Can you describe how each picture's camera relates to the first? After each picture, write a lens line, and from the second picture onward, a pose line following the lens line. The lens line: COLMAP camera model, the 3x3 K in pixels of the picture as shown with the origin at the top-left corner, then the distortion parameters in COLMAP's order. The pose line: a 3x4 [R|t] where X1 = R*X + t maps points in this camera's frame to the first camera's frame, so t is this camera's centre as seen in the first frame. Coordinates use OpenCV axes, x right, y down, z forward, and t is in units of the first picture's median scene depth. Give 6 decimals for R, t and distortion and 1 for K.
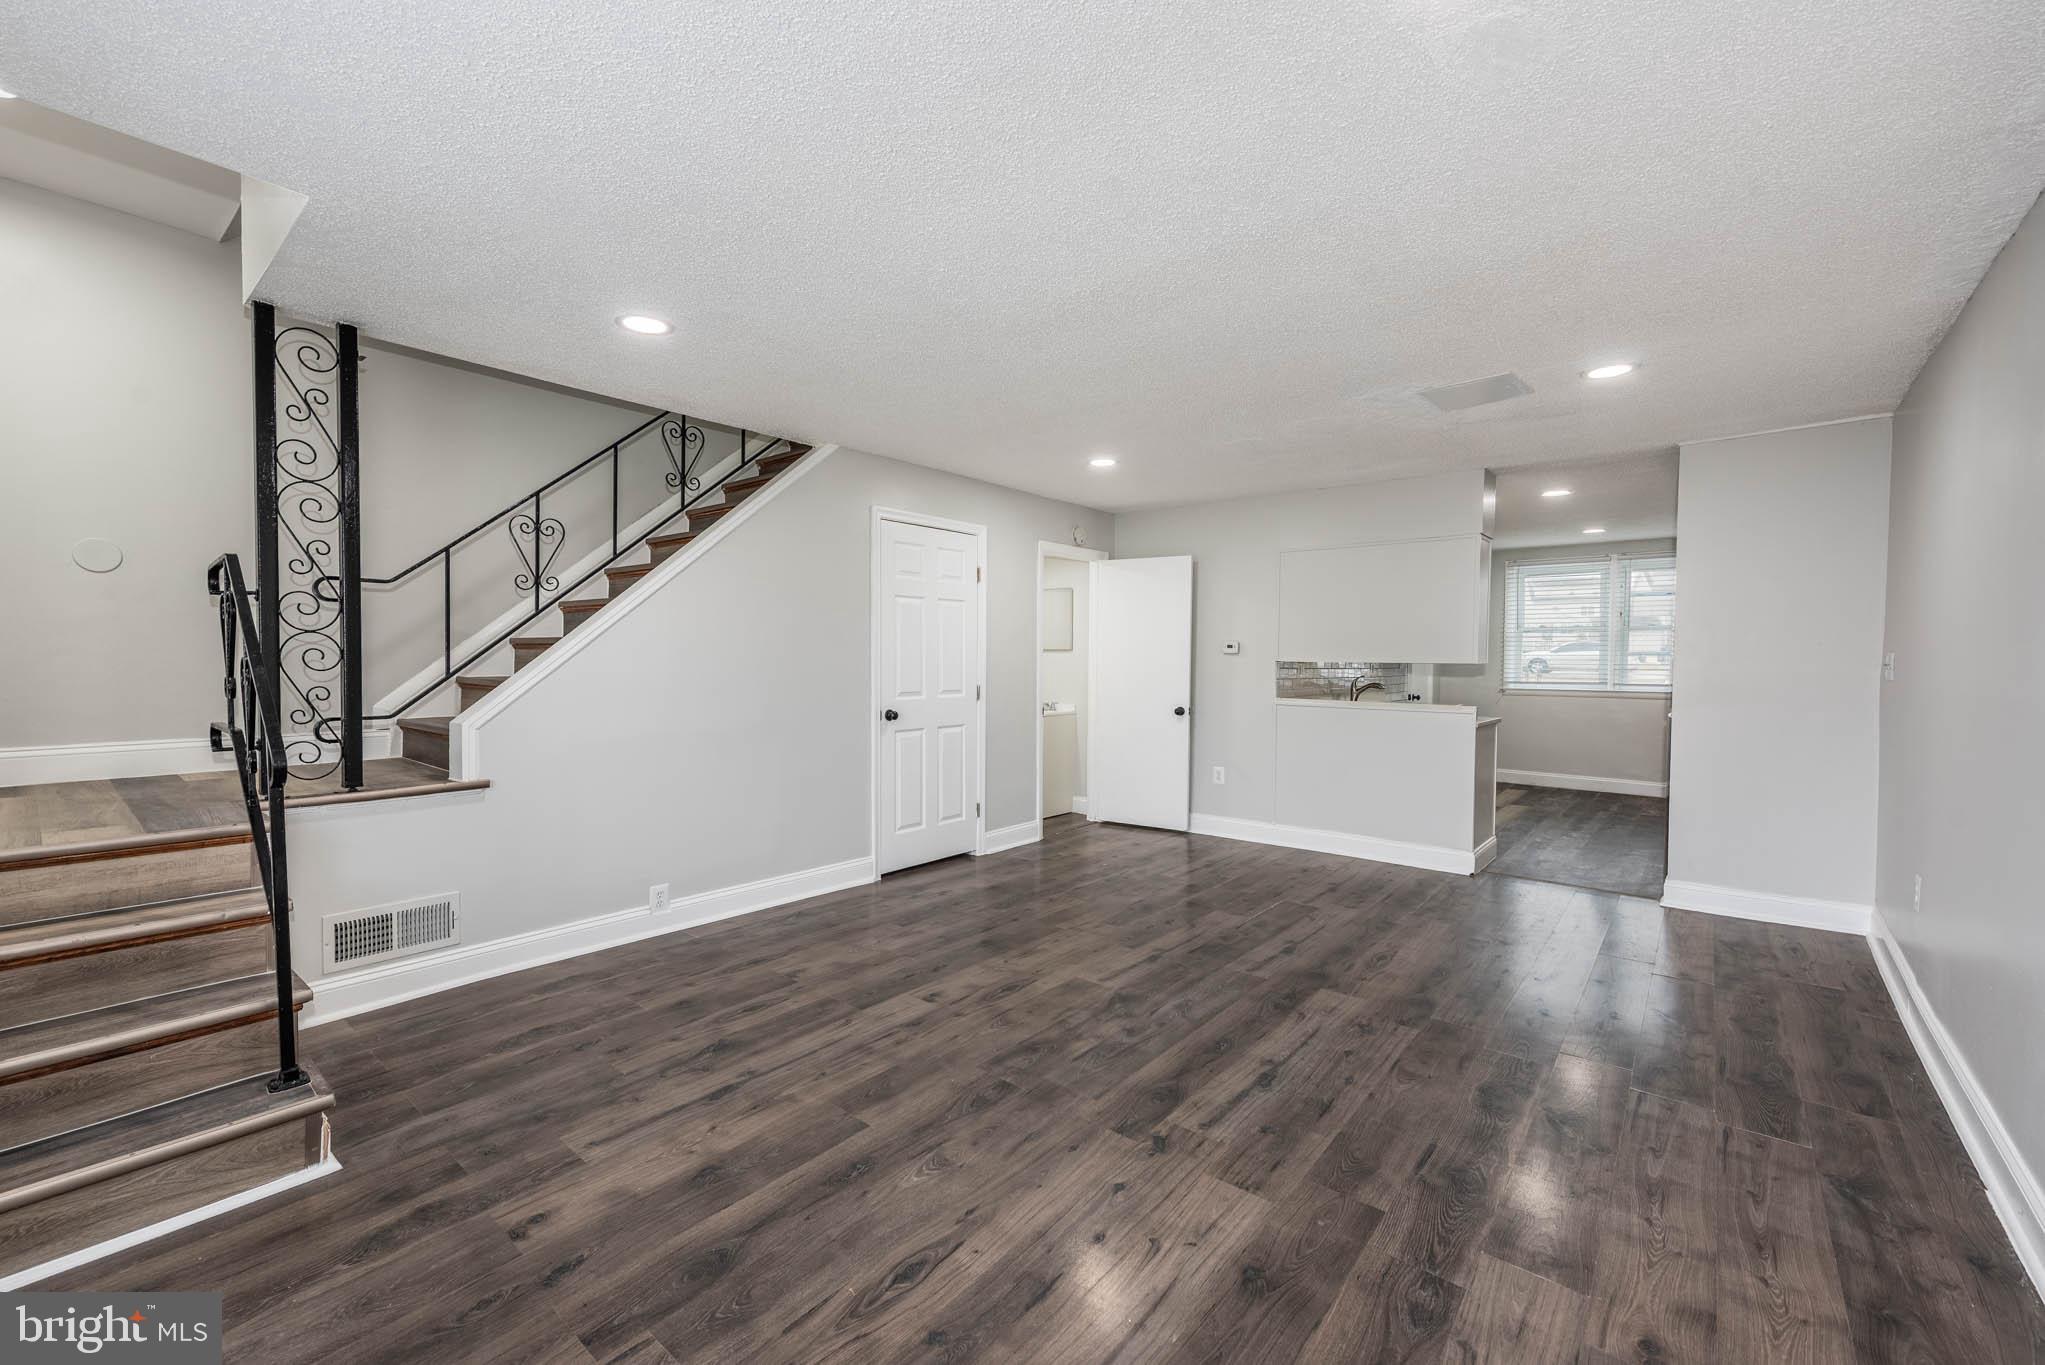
lens RADIAL K [[829.6, 0, 1007.3], [0, 829.6, 667.9], [0, 0, 1]] dist [0.002967, -0.000653]
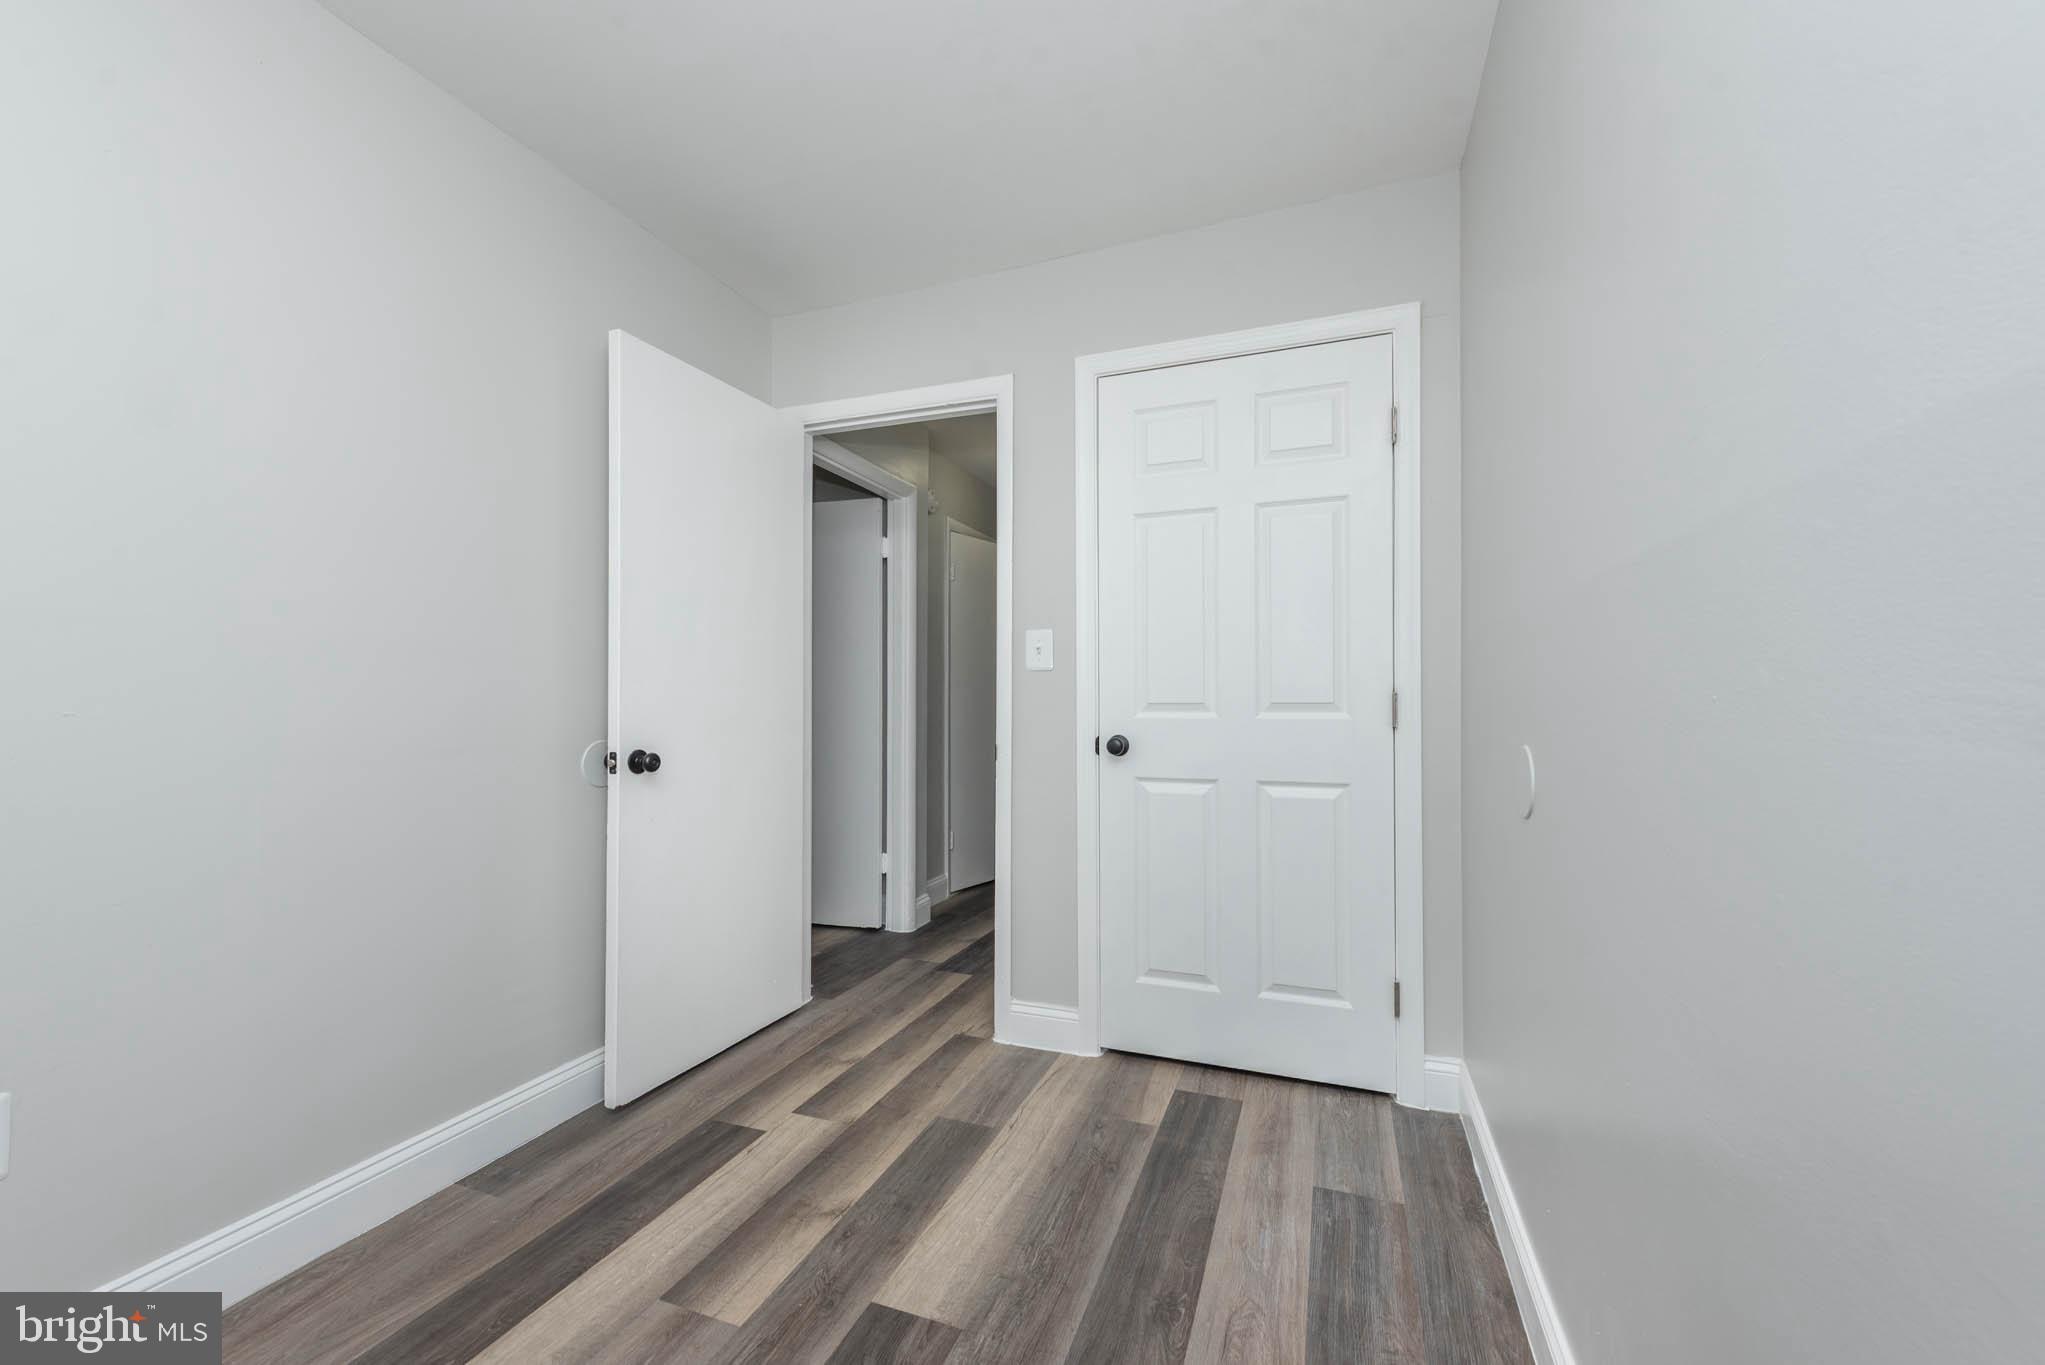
lens RADIAL K [[856.3, 0, 1085.3], [0, 856.3, 684.9], [0, 0, 1]] dist [0.000610, -0.000151]
pose [[0.331124, -0.014135, -0.943481, 0.485822], [-0.005326, 0.999844, -0.016848, 0.037563], [0.943572, 0.010604, 0.330997, 1.090273]]
